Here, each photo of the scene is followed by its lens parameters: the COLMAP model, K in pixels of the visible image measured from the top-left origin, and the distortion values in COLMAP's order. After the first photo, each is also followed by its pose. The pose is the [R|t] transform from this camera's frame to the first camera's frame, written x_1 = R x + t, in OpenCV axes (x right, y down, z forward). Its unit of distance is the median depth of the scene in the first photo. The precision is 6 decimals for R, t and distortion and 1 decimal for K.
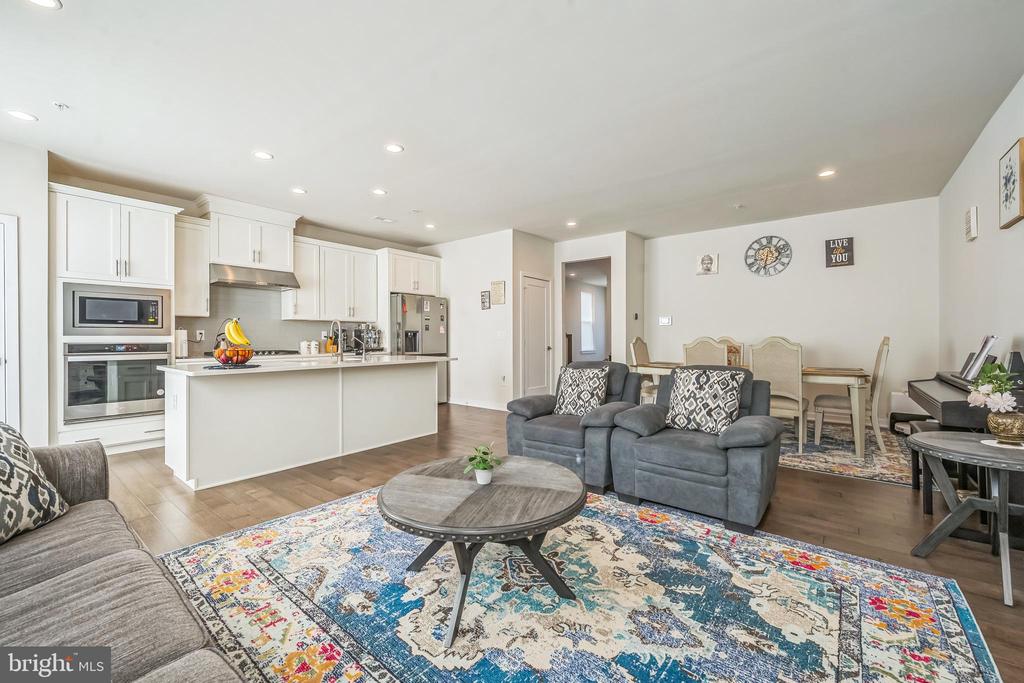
lens RADIAL K [[408.6, 0, 512.2], [0, 408.6, 337.7], [0, 0, 1]] dist [-0.003405, -0.000175]
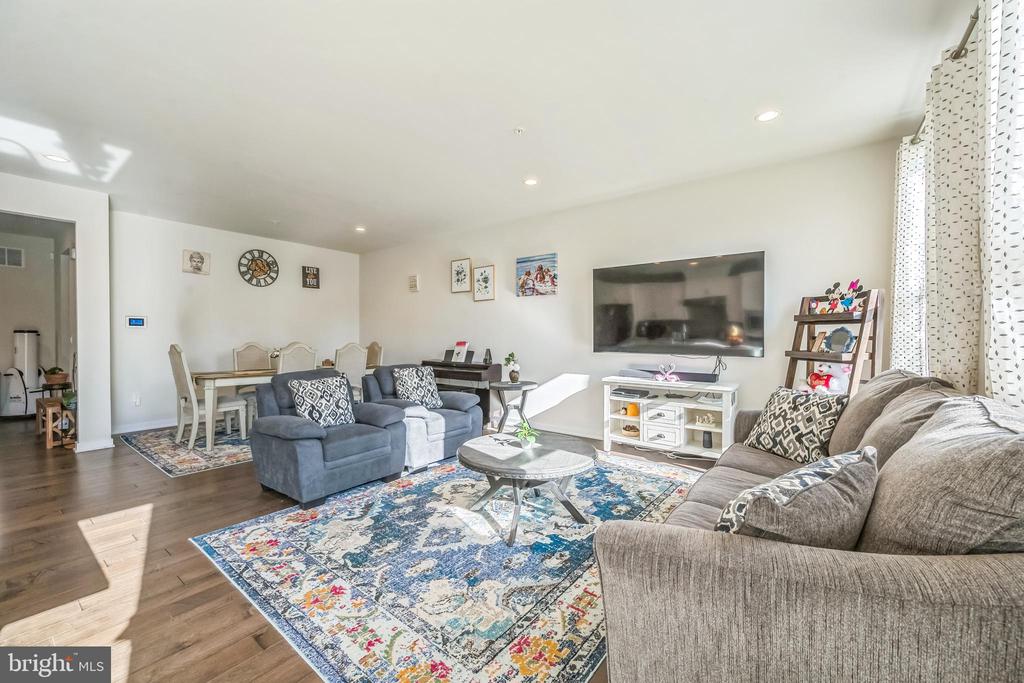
lens RADIAL K [[408.6, 0, 511.8], [0, 408.6, 341.8], [0, 0, 1]] dist [-0.003405, -0.000175]
pose [[-0.014299, -0.008498, 0.999862, -1.128271], [0.000554, 0.999964, 0.008506, -0.027117], [-0.999898, 0.000675, -0.014293, 0.797367]]
